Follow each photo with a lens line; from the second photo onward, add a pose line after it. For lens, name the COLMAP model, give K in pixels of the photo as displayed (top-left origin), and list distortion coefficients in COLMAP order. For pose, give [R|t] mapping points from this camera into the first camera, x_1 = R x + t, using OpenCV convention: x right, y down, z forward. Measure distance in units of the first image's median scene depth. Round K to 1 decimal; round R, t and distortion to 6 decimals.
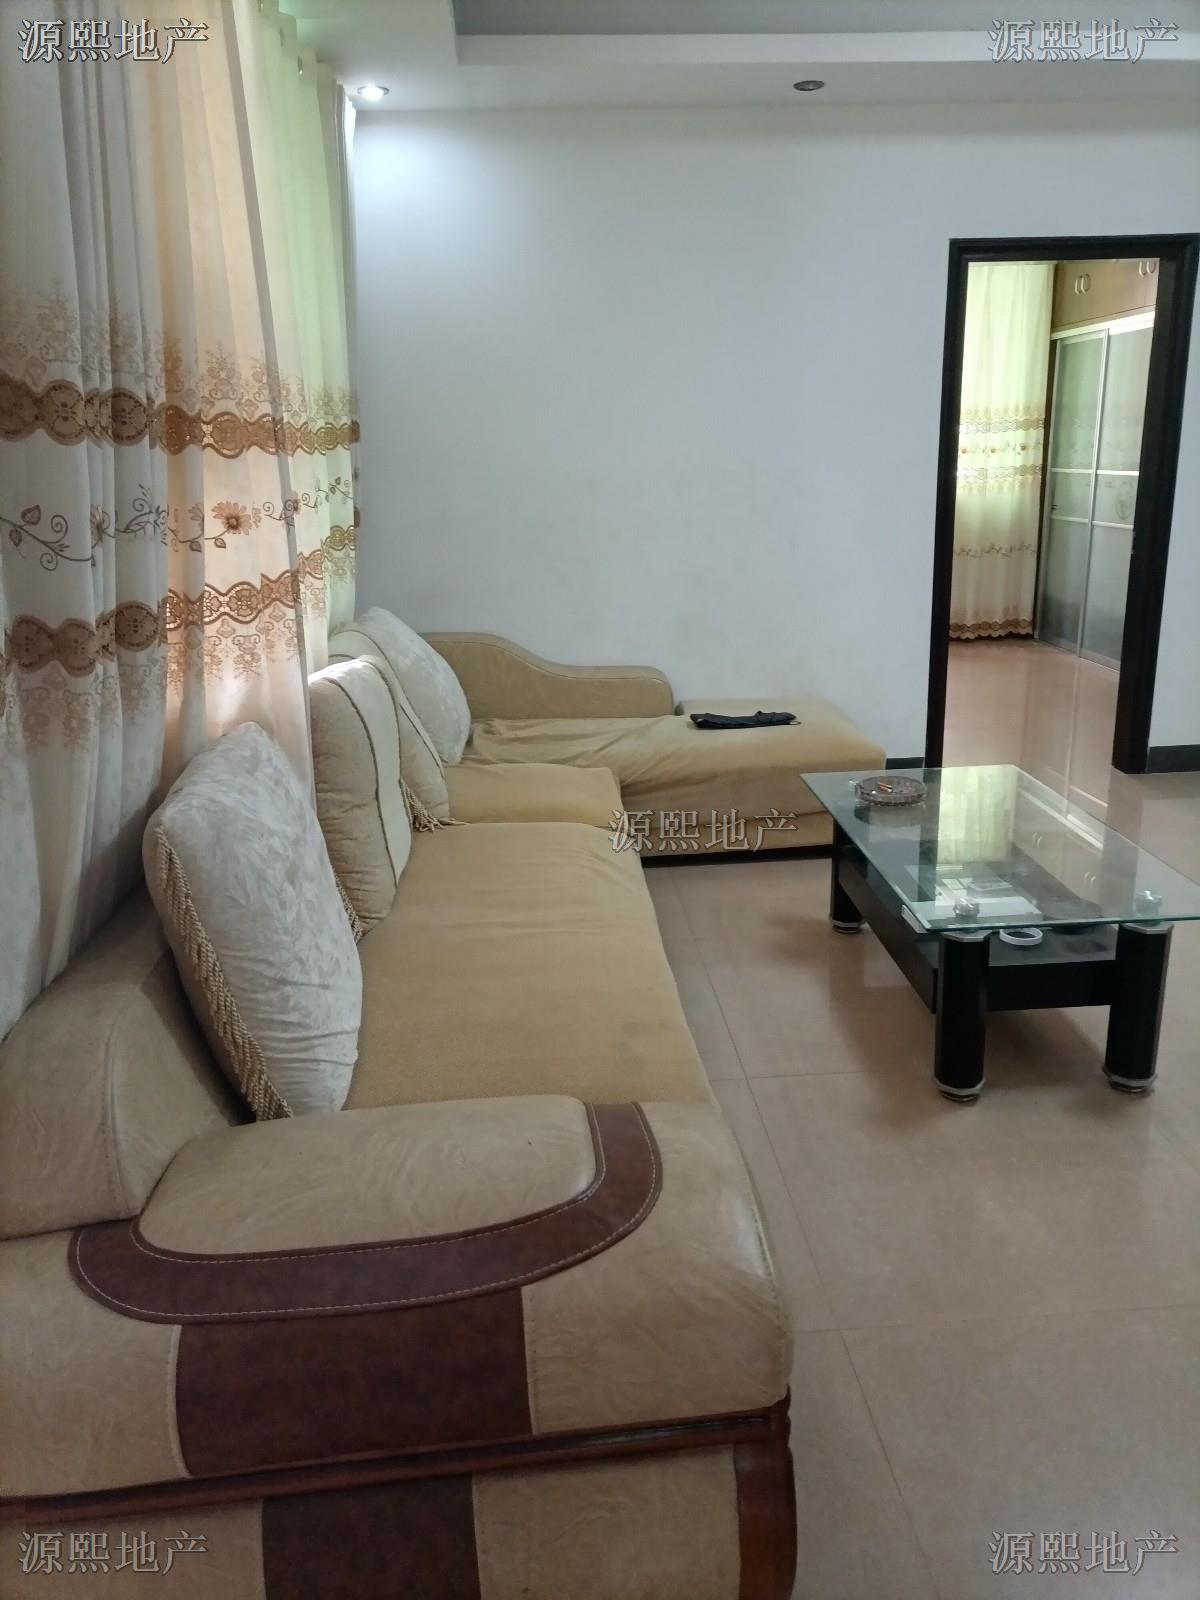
lens RADIAL K [[1207.0, 0, 594.4], [0, 1207.0, 805.9], [0, 0, 1]] dist [0.035479, -0.003591]
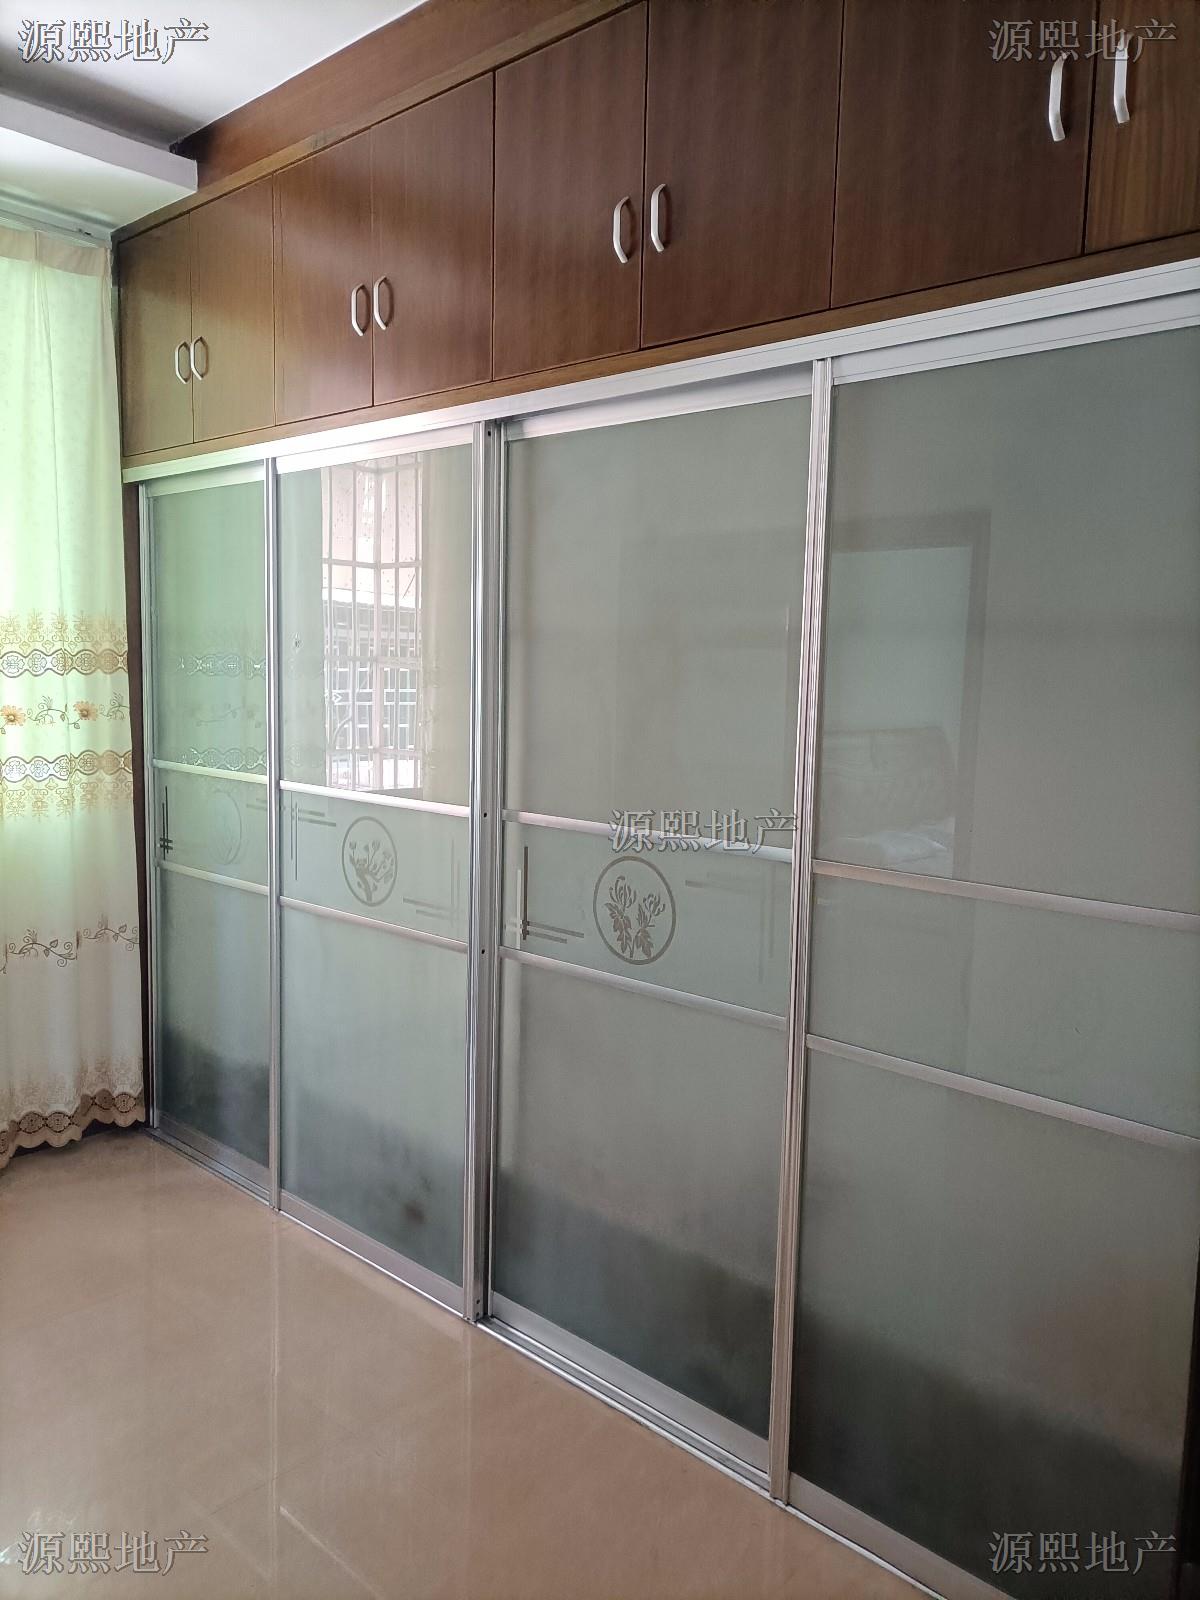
lens RADIAL K [[1207.0, 0, 594.4], [0, 1207.0, 805.9], [0, 0, 1]] dist [0.035479, -0.003591]
pose [[0.730531, -0.028595, 0.682280, 0.187931], [0.148499, 0.981865, -0.117849, -0.183076], [-0.666537, 0.187410, 0.721530, 0.569432]]
